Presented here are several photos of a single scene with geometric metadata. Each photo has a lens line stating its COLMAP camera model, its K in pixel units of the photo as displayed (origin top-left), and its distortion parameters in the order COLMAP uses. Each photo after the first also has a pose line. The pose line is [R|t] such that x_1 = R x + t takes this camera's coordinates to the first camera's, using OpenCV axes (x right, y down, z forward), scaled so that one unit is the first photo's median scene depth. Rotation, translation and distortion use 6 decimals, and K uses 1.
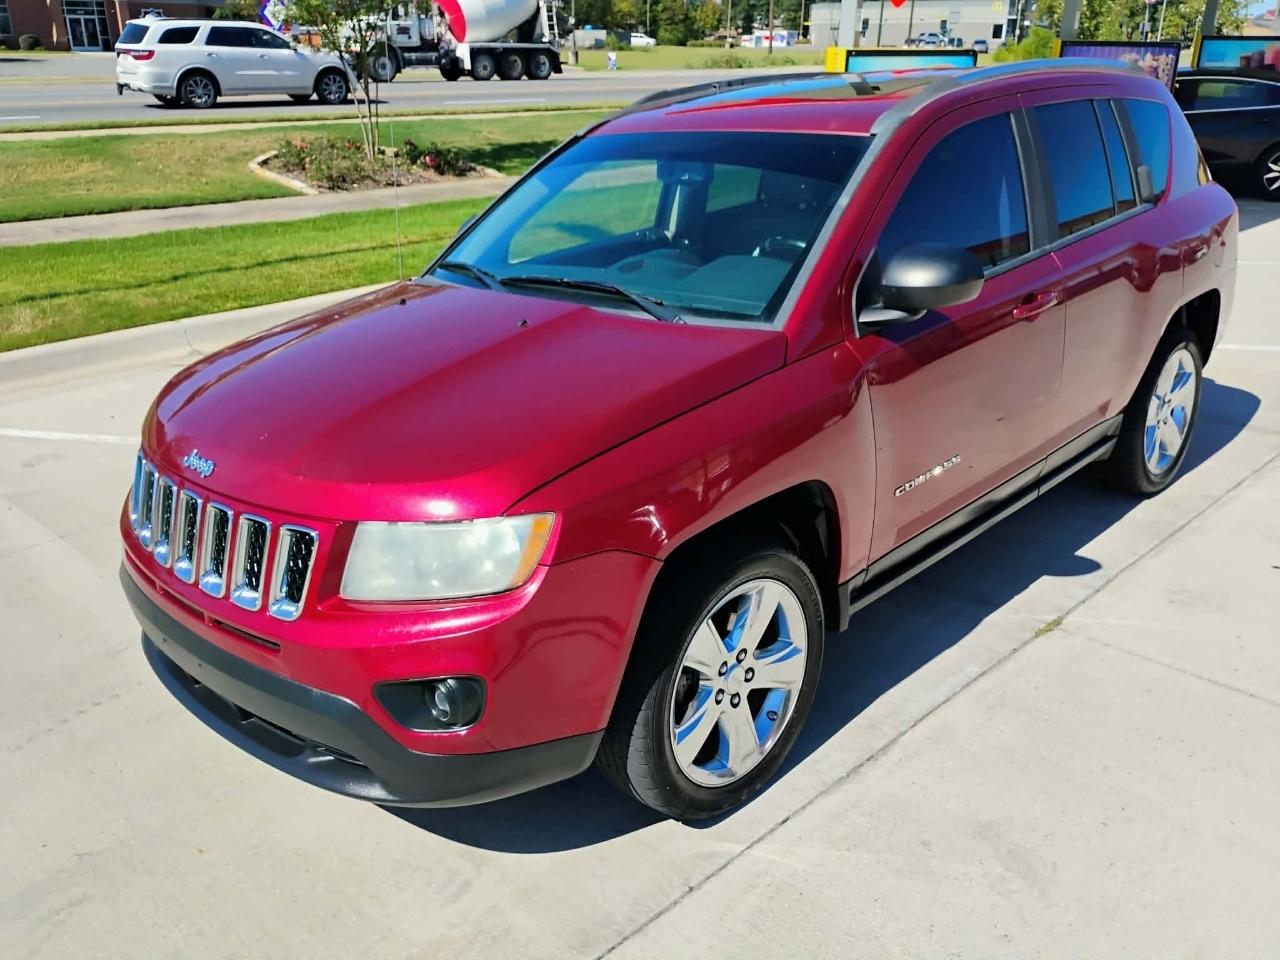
lens RADIAL K [[1061.9, 0, 641.5], [0, 1061.9, 482.3], [0, 0, 1]] dist [0.064926, -0.082891]
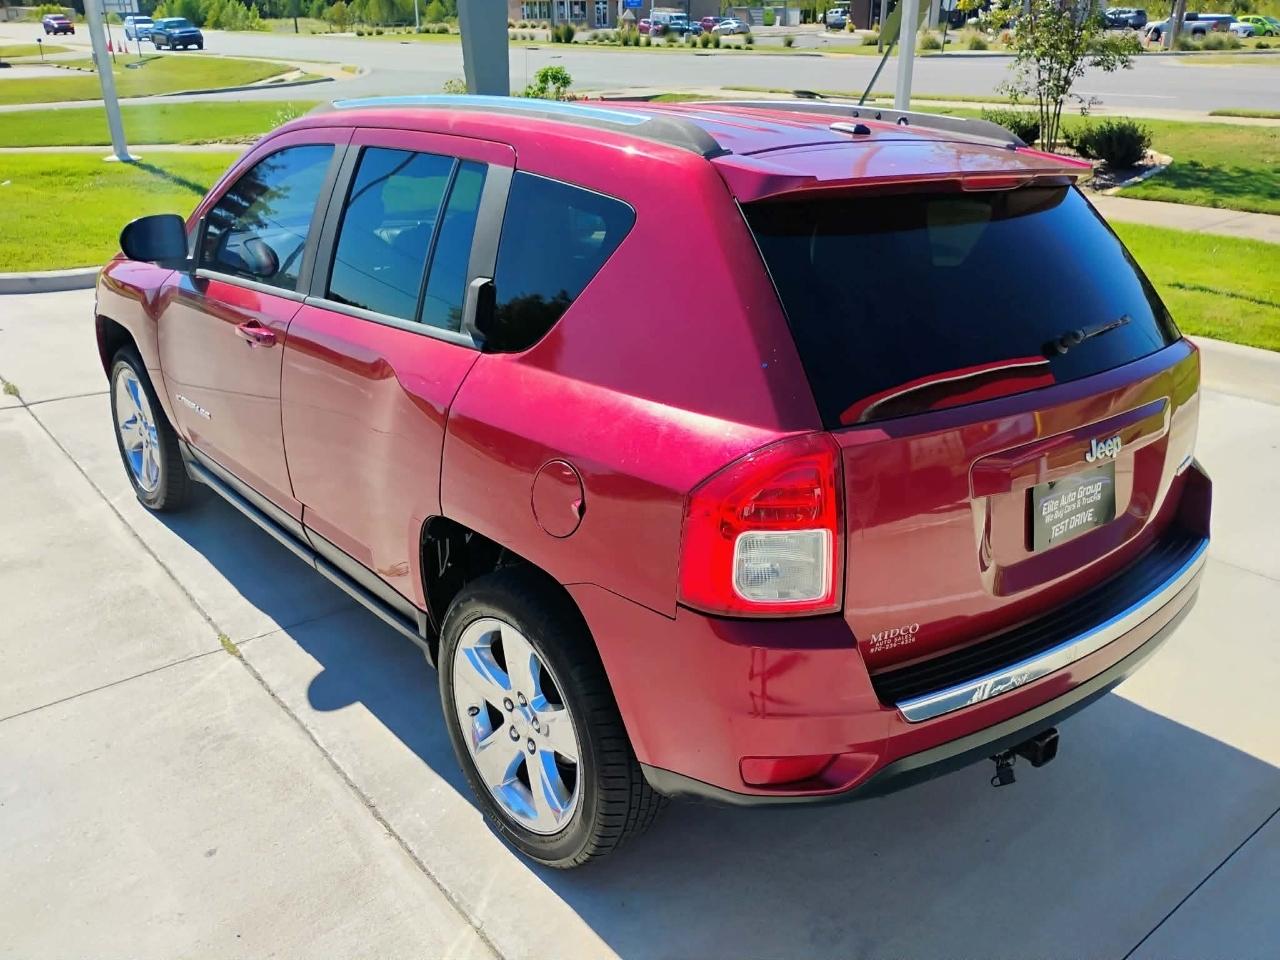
lens RADIAL K [[1061.9, 0, 641.5], [0, 1061.9, 482.3], [0, 0, 1]] dist [0.064926, -0.082891]
pose [[-0.093824, 0.385830, -0.917786, 1.441687], [-0.370566, 0.842083, 0.391888, -0.634476], [0.924055, 0.376869, 0.063968, 1.473019]]
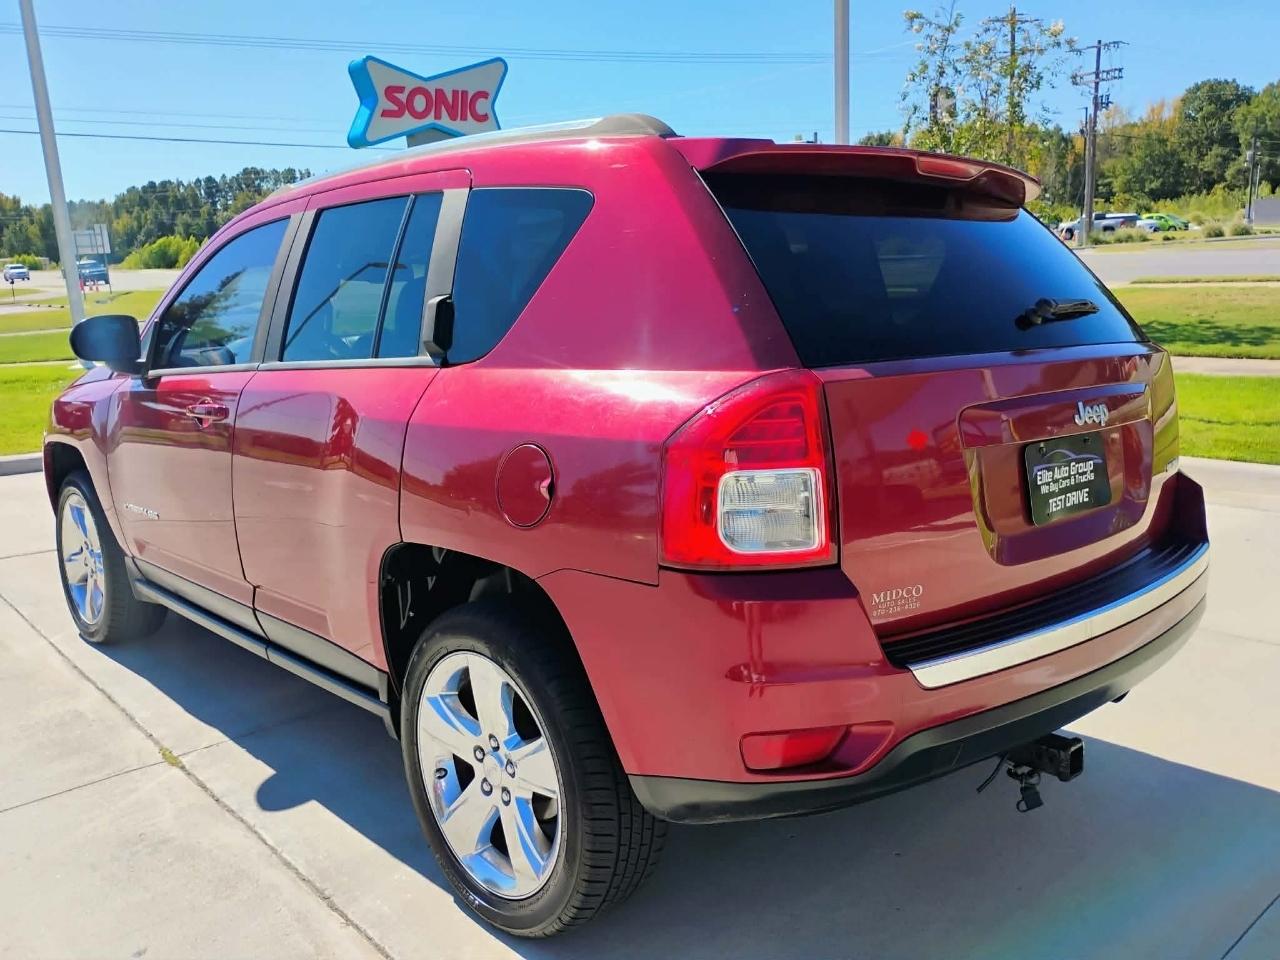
lens RADIAL K [[1061.9, 0, 641.5], [0, 1061.9, 482.3], [0, 0, 1]] dist [0.064926, -0.082891]
pose [[-0.048804, 0.209228, -0.976648, 1.443242], [-0.332590, 0.918607, 0.213414, -0.491479], [0.941808, 0.335239, 0.024755, 1.523025]]
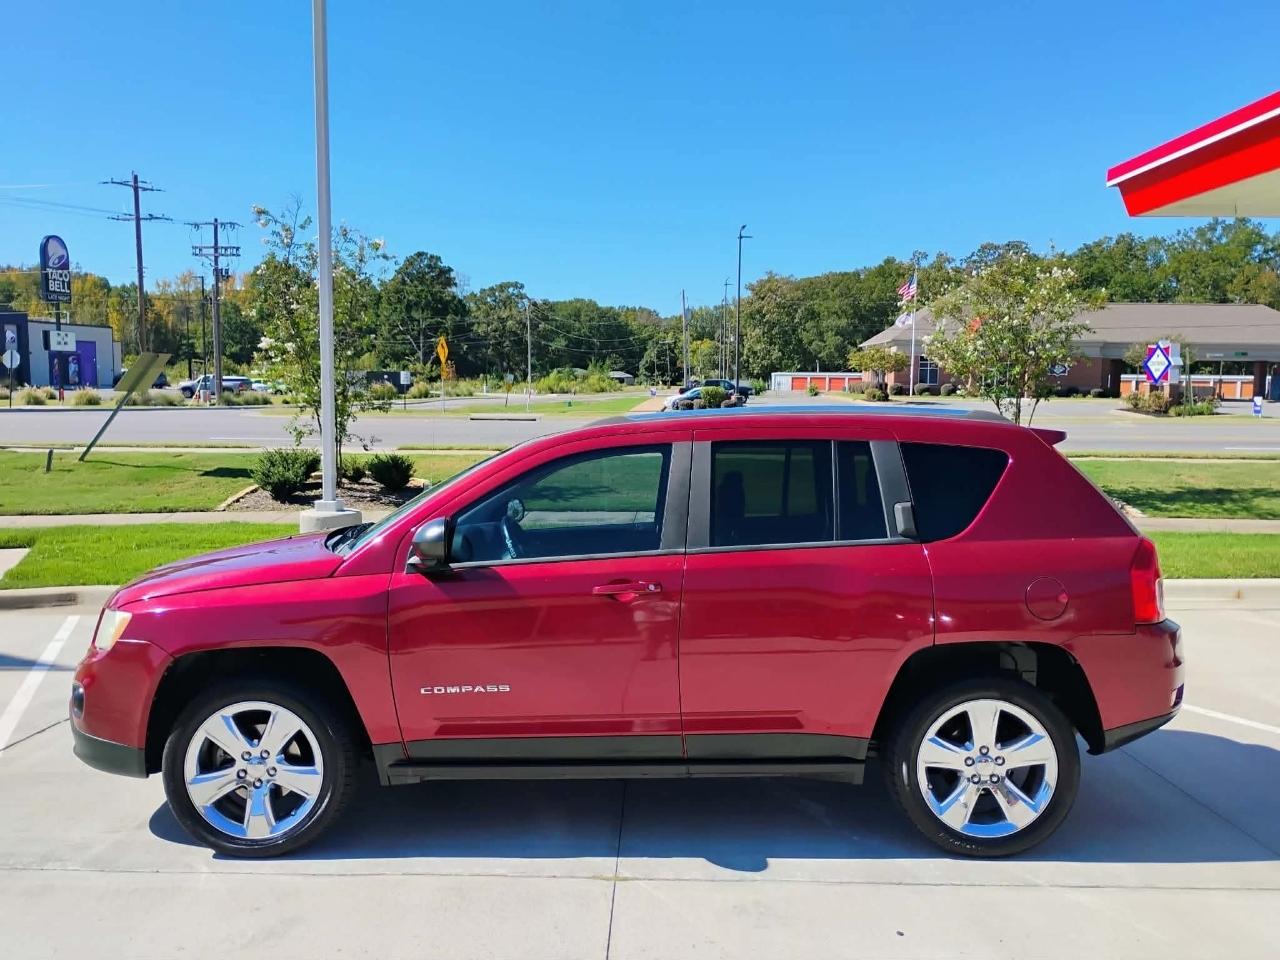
lens RADIAL K [[1061.9, 0, 641.5], [0, 1061.9, 482.3], [0, 0, 1]] dist [0.064926, -0.082891]
pose [[0.693794, 0.065324, -0.717204, 1.397014], [-0.277089, 0.943428, -0.182116, -0.070460], [0.664734, 0.325080, 0.672645, 0.165945]]
